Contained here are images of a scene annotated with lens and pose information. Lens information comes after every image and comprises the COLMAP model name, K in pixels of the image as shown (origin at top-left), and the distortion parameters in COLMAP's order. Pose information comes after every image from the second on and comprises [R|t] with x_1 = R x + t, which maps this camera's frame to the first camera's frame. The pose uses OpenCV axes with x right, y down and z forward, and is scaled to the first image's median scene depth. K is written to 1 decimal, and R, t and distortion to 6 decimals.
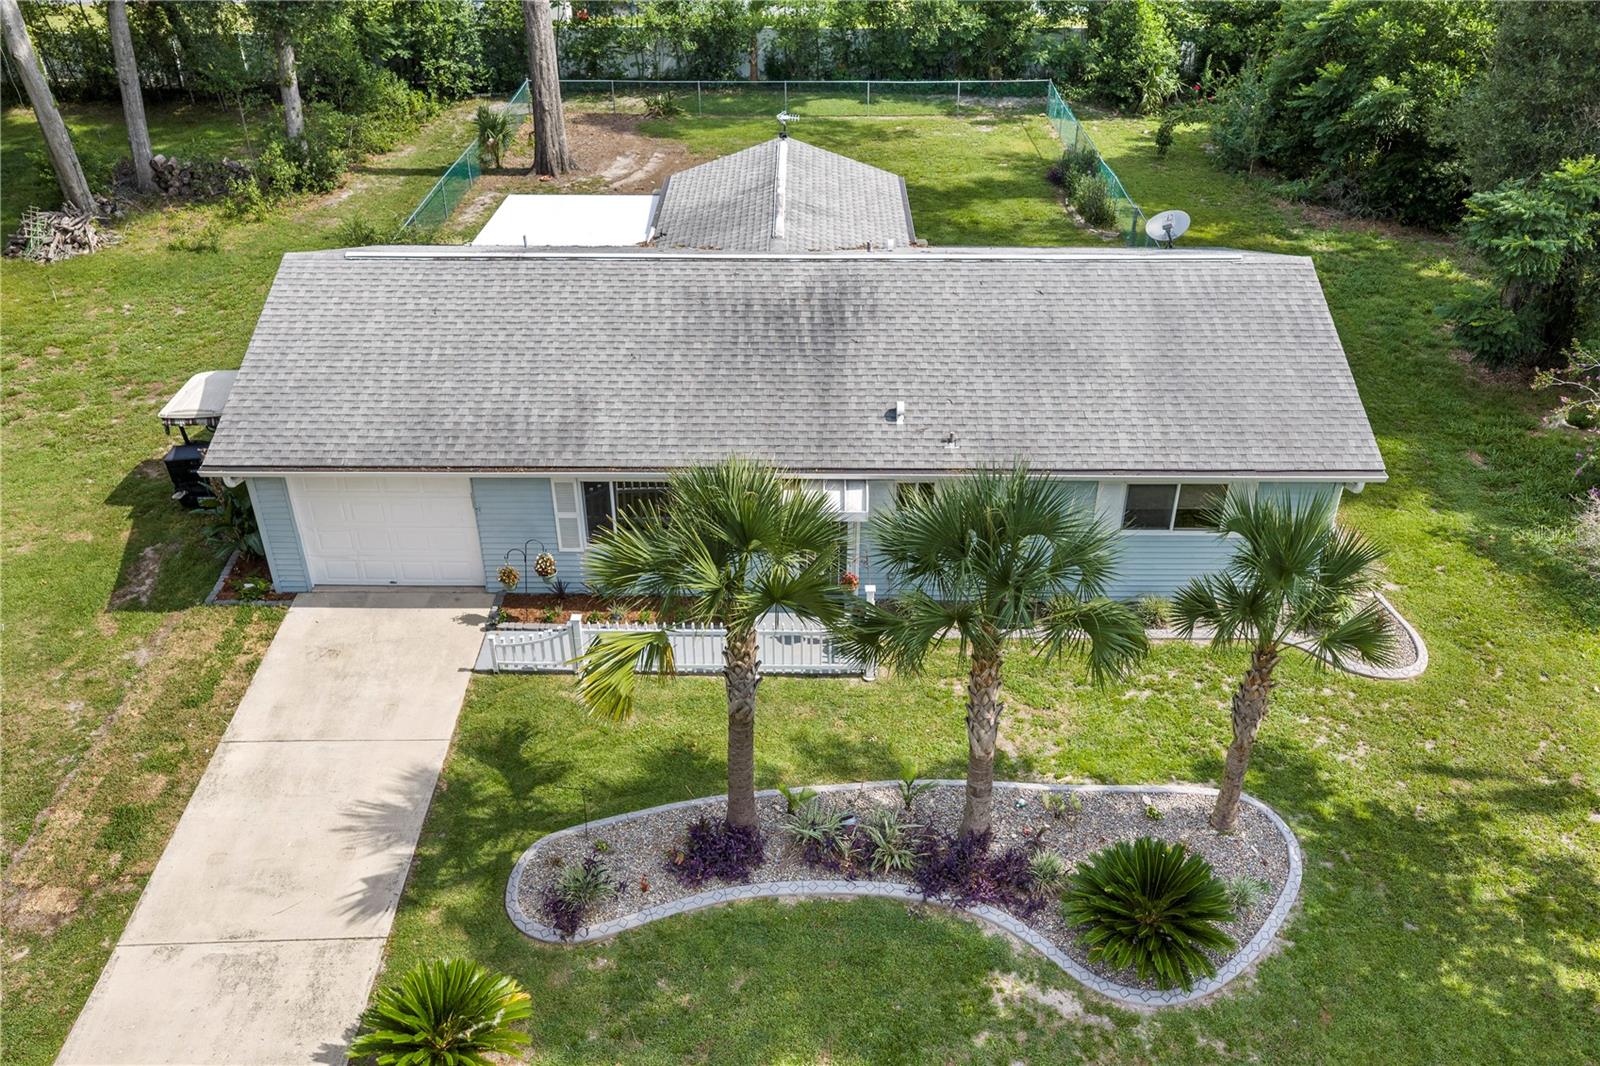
lens RADIAL K [[1352.9, 0, 802.5], [0, 1352.9, 543.0], [0, 0, 1]] dist [0.010358, -0.004850]
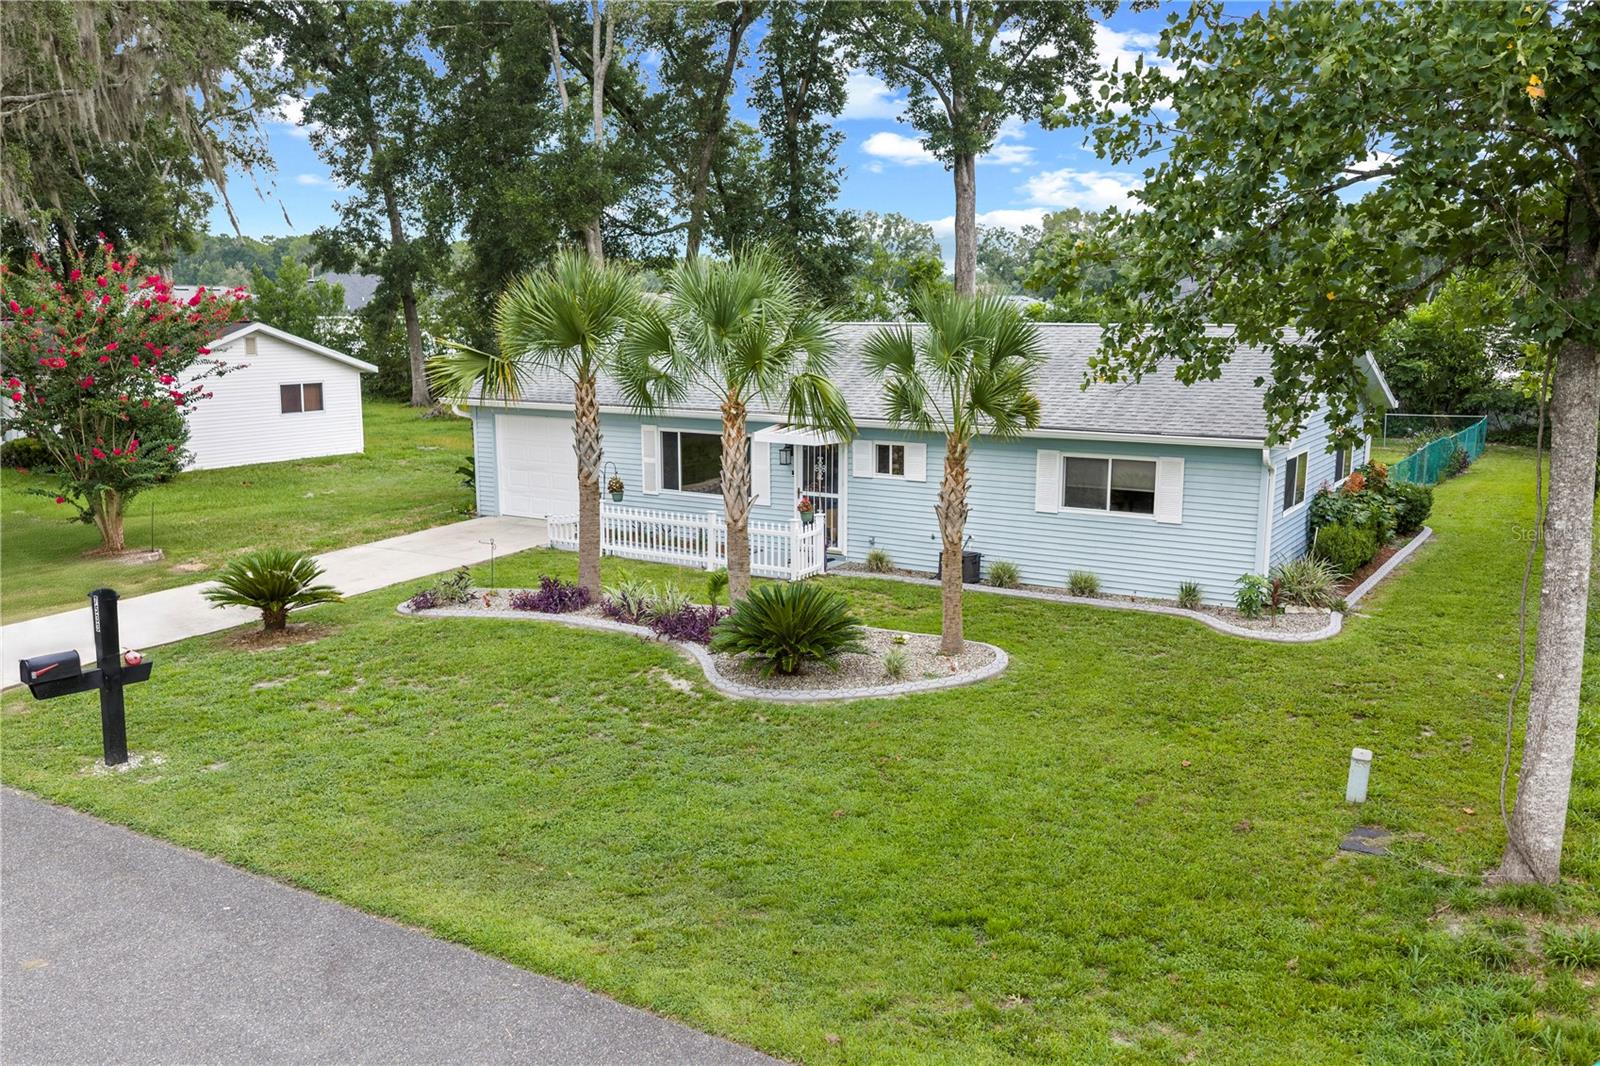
lens RADIAL K [[1352.9, 0, 805.9], [0, 1352.9, 526.8], [0, 0, 1]] dist [0.010358, -0.004850]
pose [[0.851046, 0.092668, -0.516850, 0.799571], [-0.295172, 0.898494, -0.324935, 0.528478], [0.434275, 0.429094, 0.792012, 0.116920]]
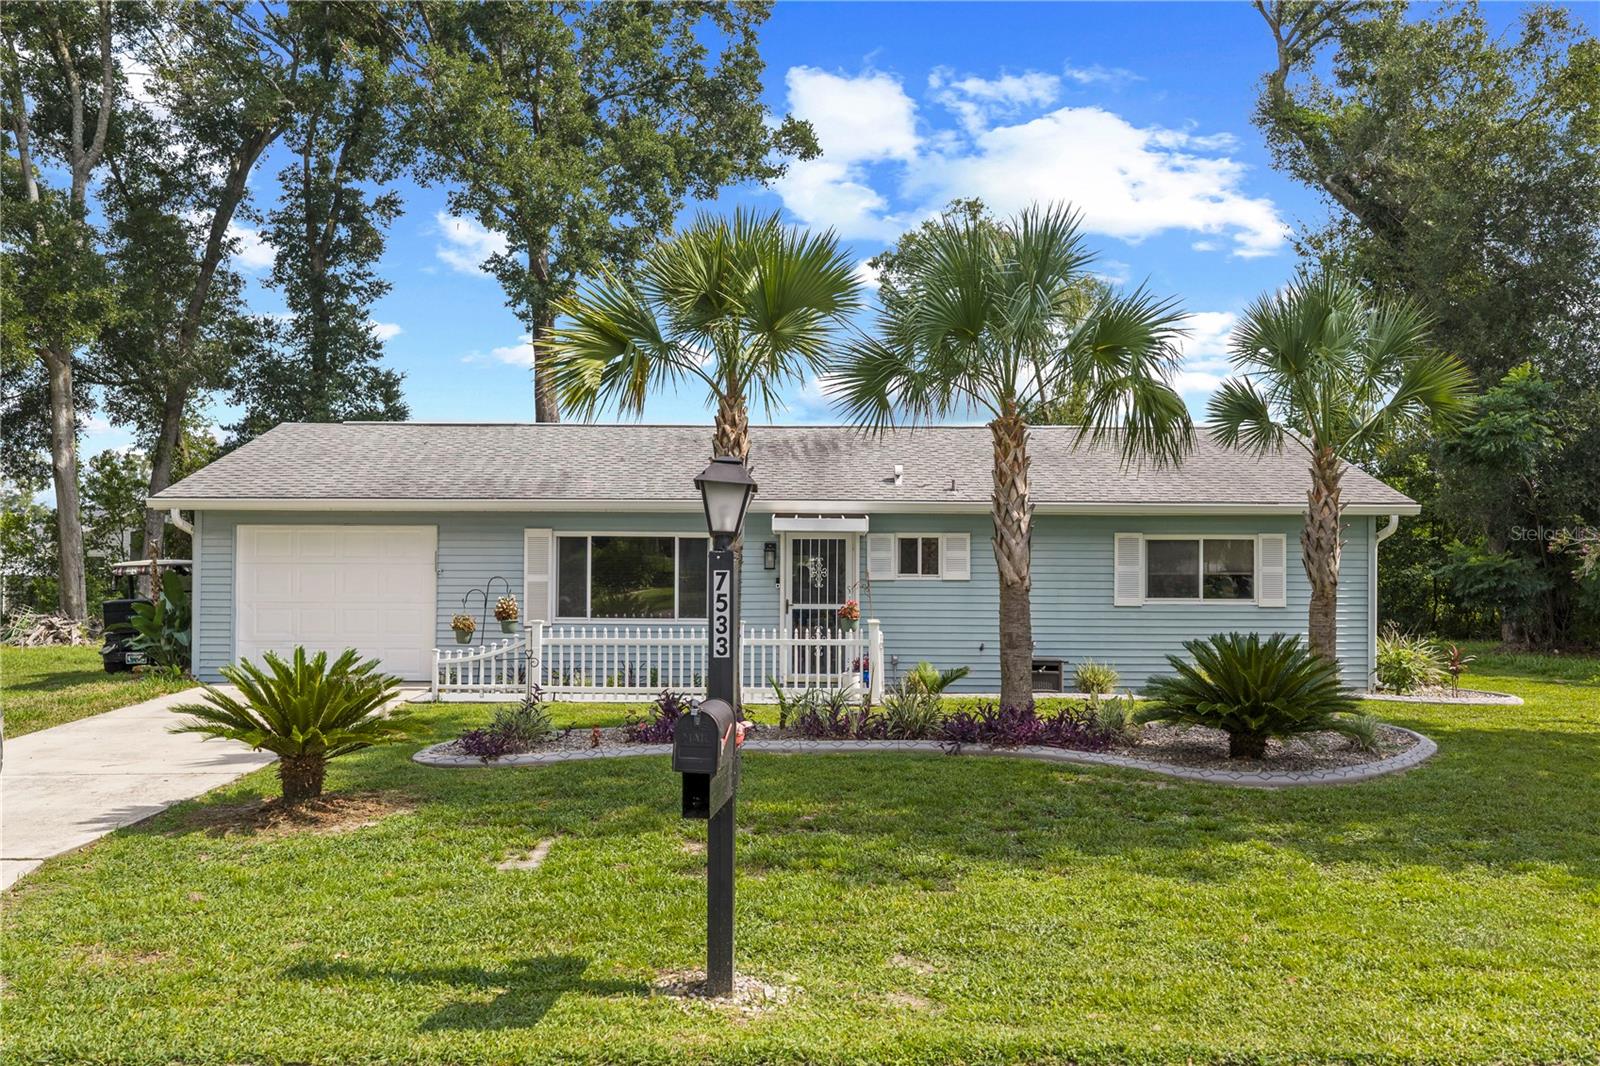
lens RADIAL K [[1352.9, 0, 792.0], [0, 1352.9, 542.1], [0, 0, 1]] dist [0.010358, -0.004850]
pose [[0.999898, 0.013133, 0.005655, -0.010292], [-0.007521, 0.819380, -0.573201, 0.631094], [-0.012161, 0.573100, 0.819395, 0.309792]]
